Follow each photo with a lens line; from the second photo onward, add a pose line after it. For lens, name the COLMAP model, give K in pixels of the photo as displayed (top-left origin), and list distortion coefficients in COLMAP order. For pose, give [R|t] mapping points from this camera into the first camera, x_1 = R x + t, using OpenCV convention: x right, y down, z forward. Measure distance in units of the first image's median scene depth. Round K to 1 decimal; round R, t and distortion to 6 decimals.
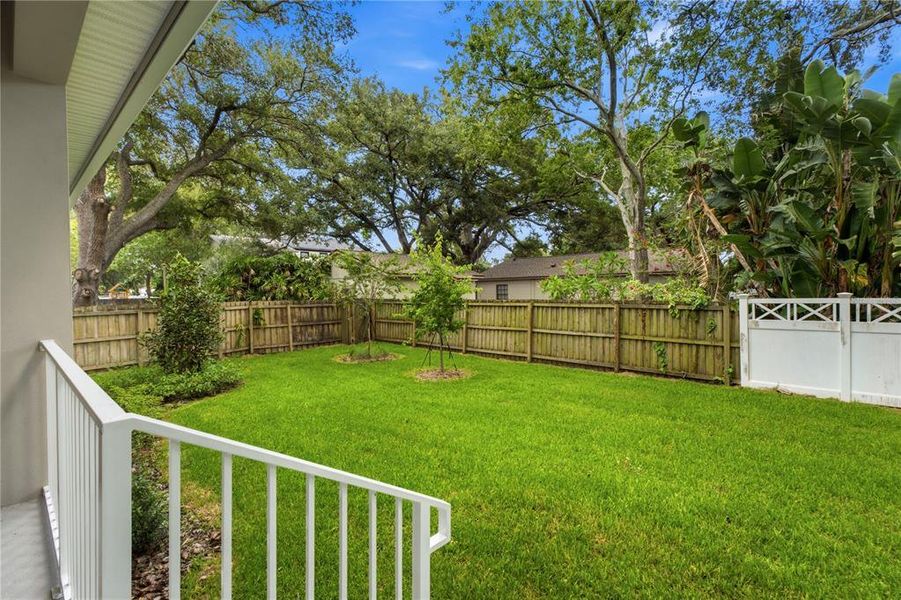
lens RADIAL K [[382.7, 0, 449.3], [0, 382.7, 289.3], [0, 0, 1]] dist [0.000755, -0.000013]
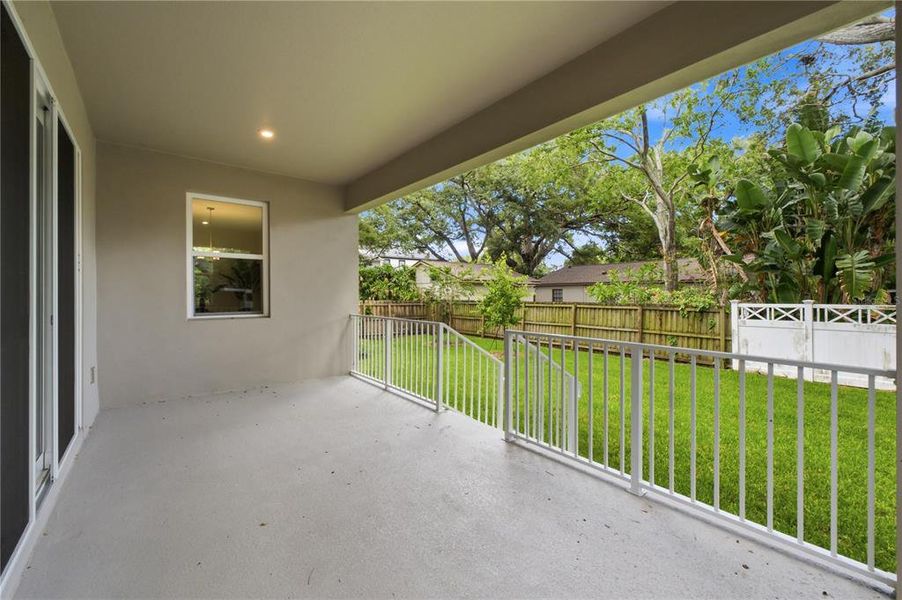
lens RADIAL K [[383.2, 0, 449.8], [0, 383.2, 289.3], [0, 0, 1]] dist [0.000755, -0.000013]
pose [[0.987222, 0.009297, -0.159076, 0.001537], [-0.010163, 0.999938, -0.004627, -0.005053], [0.159023, 0.006184, 0.987255, -0.280751]]
